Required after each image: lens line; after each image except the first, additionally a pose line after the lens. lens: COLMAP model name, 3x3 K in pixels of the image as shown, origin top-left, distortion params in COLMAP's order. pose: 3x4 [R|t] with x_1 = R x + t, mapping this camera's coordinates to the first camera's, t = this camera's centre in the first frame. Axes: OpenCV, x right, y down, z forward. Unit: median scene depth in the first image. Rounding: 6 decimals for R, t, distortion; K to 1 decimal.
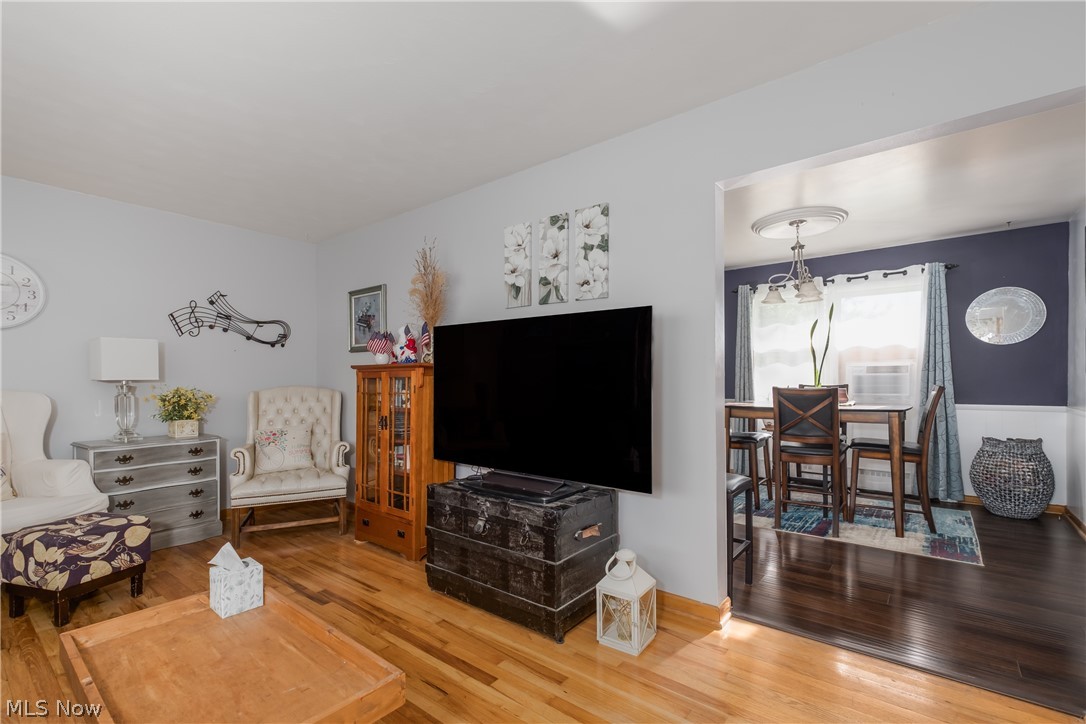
lens RADIAL K [[479.4, 0, 564.0], [0, 479.4, 381.9], [0, 0, 1]] dist [0.000767, 0.000600]
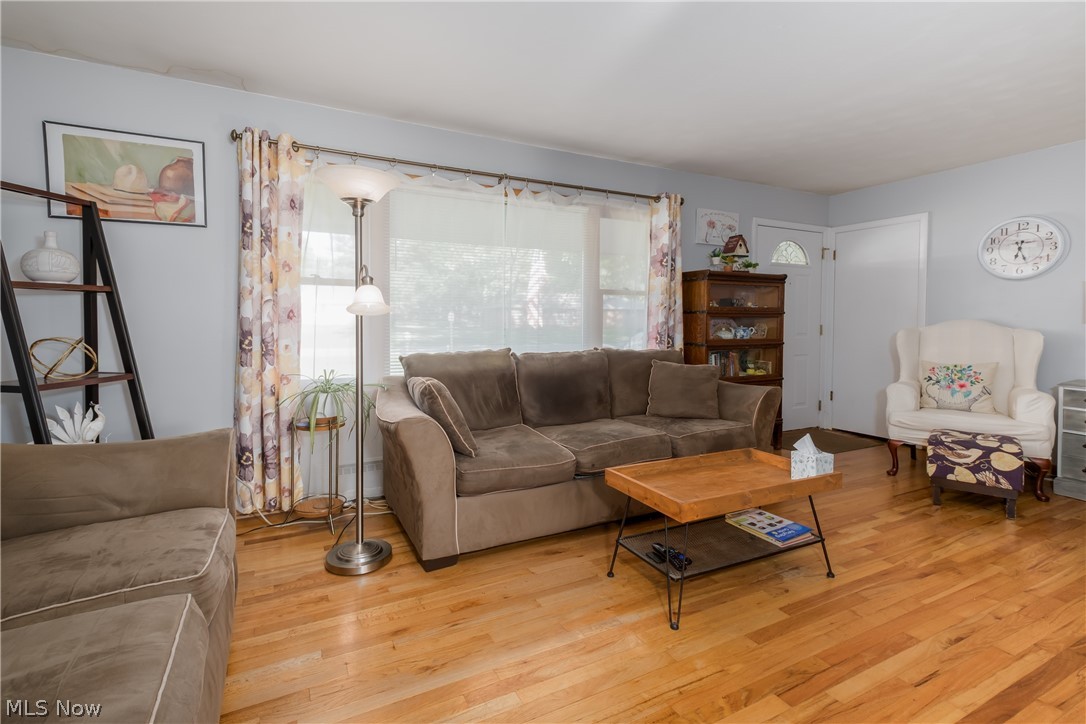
lens RADIAL K [[479.4, 0, 545.0], [0, 479.4, 337.9], [0, 0, 1]] dist [0.000767, 0.000600]
pose [[-0.446748, 0.015390, -0.894528, 0.519728], [0.000402, 0.999855, 0.017001, 0.019423], [0.894660, 0.007236, -0.446689, 0.523991]]
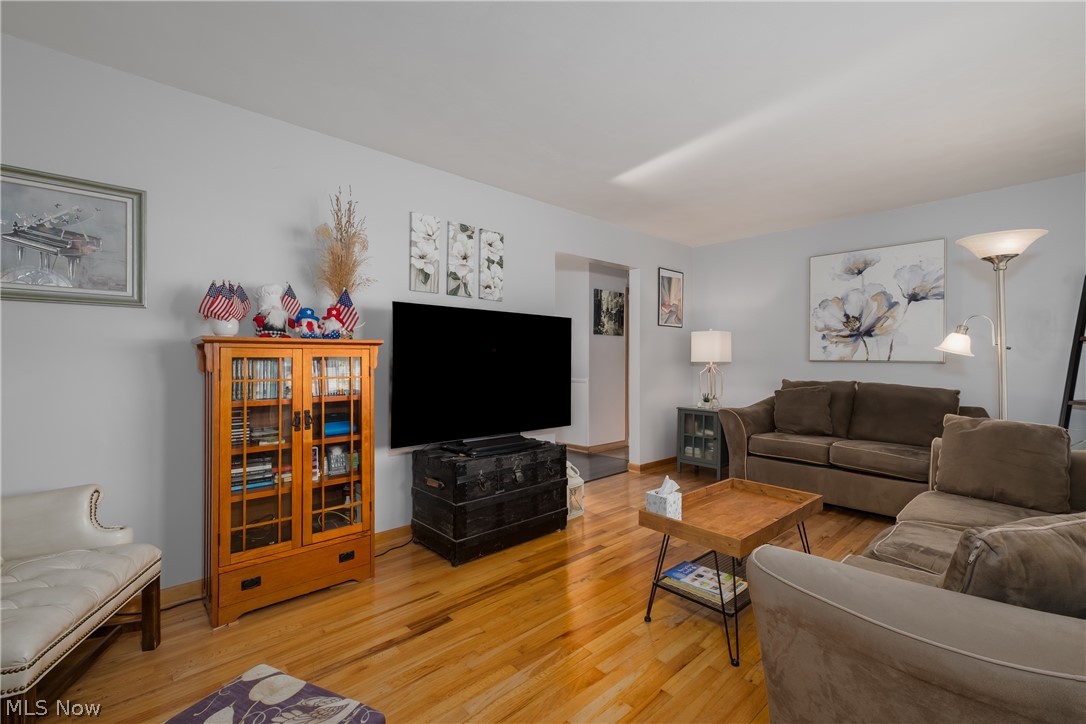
lens RADIAL K [[479.4, 0, 541.8], [0, 479.4, 357.8], [0, 0, 1]] dist [0.000767, 0.000600]
pose [[0.162825, 0.008046, 0.986622, -1.239310], [0.006640, 0.999935, -0.009251, 0.001429], [-0.986633, 0.008058, 0.162761, 0.647132]]
